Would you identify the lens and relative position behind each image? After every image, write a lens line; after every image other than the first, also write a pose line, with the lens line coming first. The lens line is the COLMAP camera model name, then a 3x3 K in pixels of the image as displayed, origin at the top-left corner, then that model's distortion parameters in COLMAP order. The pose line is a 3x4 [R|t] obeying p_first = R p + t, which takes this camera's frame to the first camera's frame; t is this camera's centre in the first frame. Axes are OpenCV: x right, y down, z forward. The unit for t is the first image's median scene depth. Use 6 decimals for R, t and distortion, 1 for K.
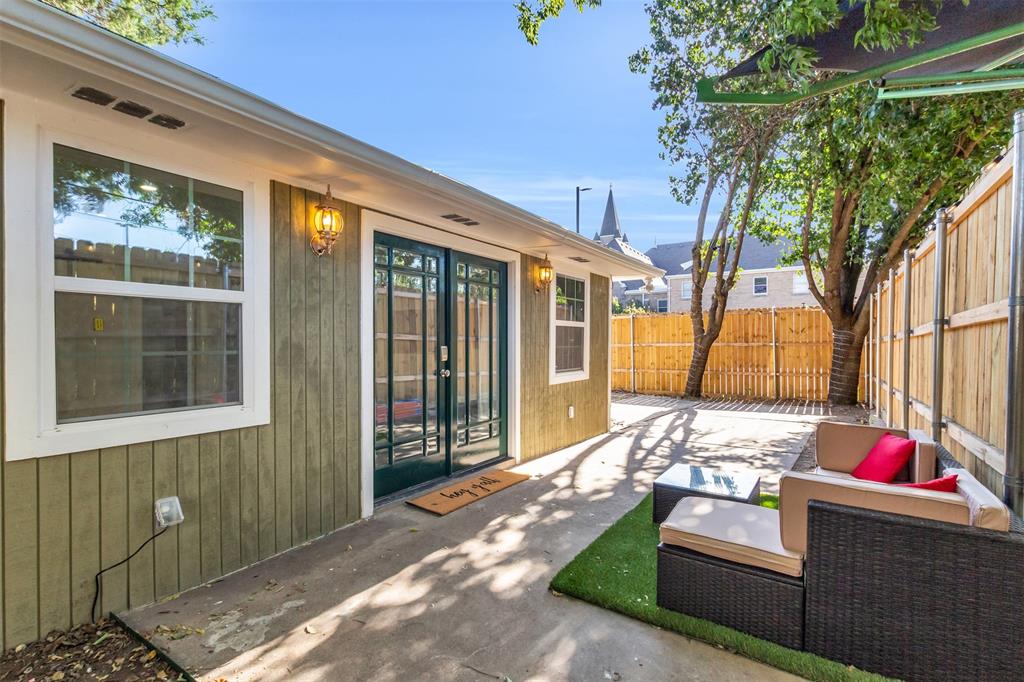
lens RADIAL K [[469.2, 0, 512.0], [0, 469.2, 341.0], [0, 0, 1]] dist [0.001973, -0.000603]
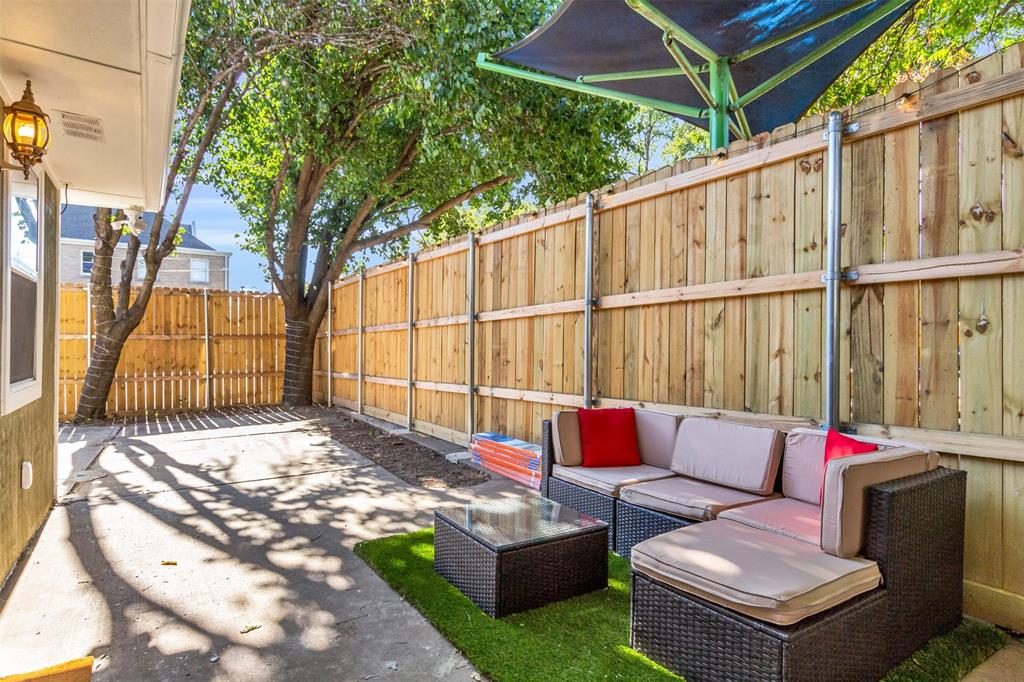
lens RADIAL K [[562.4, 0, 512.0], [0, 562.4, 341.0], [0, 0, 1]] dist [-0.001533, -0.000818]
pose [[0.398603, 0.003056, 0.917119, -0.215995], [-0.004212, 0.999990, -0.001501, 0.033181], [-0.917114, -0.003265, 0.398612, 0.502491]]
